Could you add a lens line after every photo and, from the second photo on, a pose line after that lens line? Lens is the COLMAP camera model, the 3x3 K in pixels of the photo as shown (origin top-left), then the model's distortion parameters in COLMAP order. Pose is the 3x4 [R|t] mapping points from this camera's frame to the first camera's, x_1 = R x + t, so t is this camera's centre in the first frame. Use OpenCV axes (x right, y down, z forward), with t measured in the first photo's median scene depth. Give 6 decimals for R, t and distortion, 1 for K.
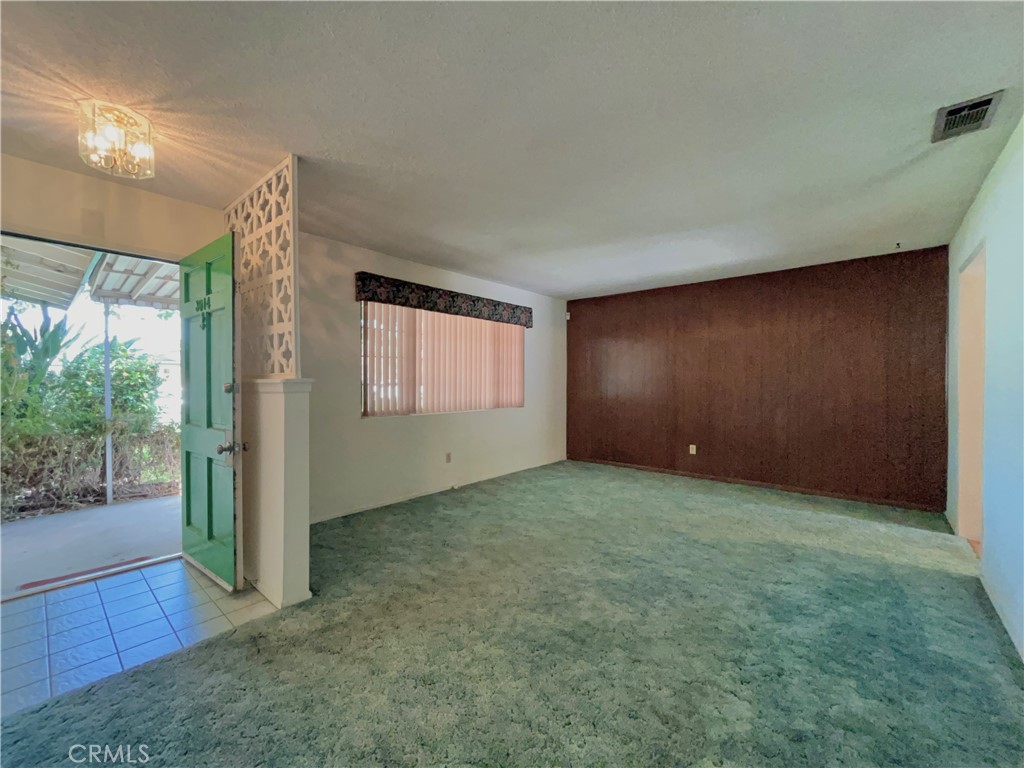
lens RADIAL K [[418.0, 0, 519.0], [0, 418.0, 383.3], [0, 0, 1]] dist [-0.000790, -0.000665]
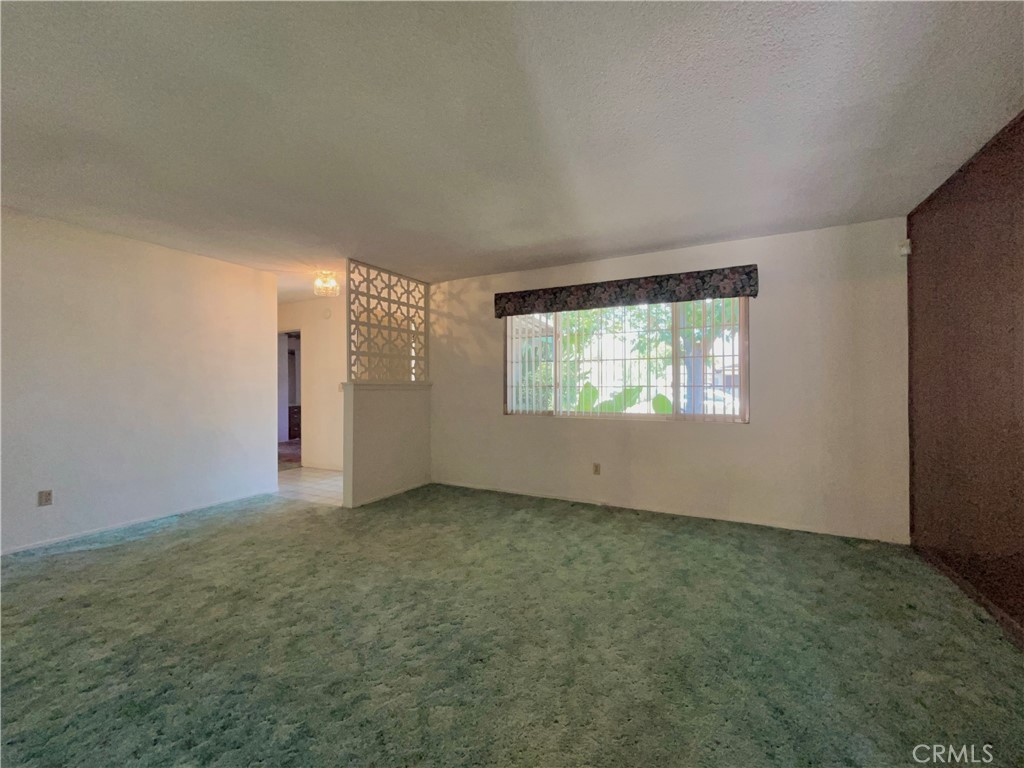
lens RADIAL K [[418.0, 0, 521.3], [0, 418.0, 383.9], [0, 0, 1]] dist [-0.000790, -0.000665]
pose [[0.239802, -0.018710, -0.970641, 0.707122], [-0.013741, 0.999649, -0.022664, 0.019956], [0.970725, 0.018773, 0.239461, 0.668744]]
